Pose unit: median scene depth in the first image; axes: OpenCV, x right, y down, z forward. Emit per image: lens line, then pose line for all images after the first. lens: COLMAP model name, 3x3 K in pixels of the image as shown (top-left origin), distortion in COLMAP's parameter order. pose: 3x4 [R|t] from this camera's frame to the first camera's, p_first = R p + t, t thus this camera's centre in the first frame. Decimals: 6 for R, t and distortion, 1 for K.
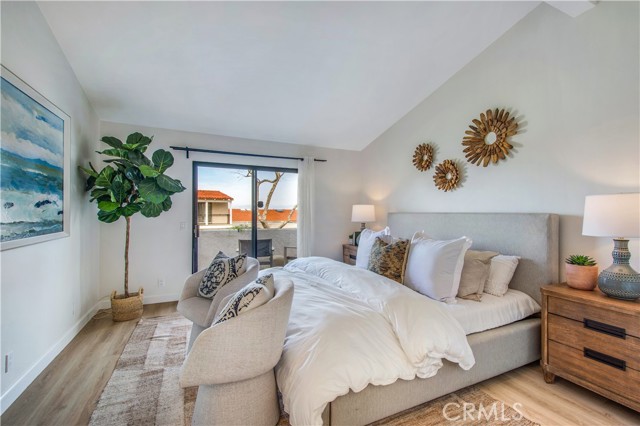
lens RADIAL K [[290.5, 0, 322.0], [0, 290.5, 212.9], [0, 0, 1]] dist [0.001071, -0.000303]
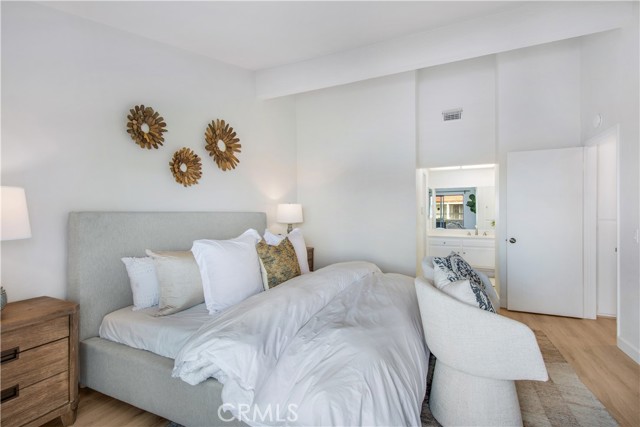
lens RADIAL K [[290.5, 0, 322.0], [0, 290.5, 212.4], [0, 0, 1]] dist [0.001071, -0.000303]
pose [[-0.651046, -0.002440, 0.759034, -0.493437], [-0.001412, 0.999997, 0.002004, 0.000552], [-0.759037, 0.000232, -0.651048, 1.341051]]
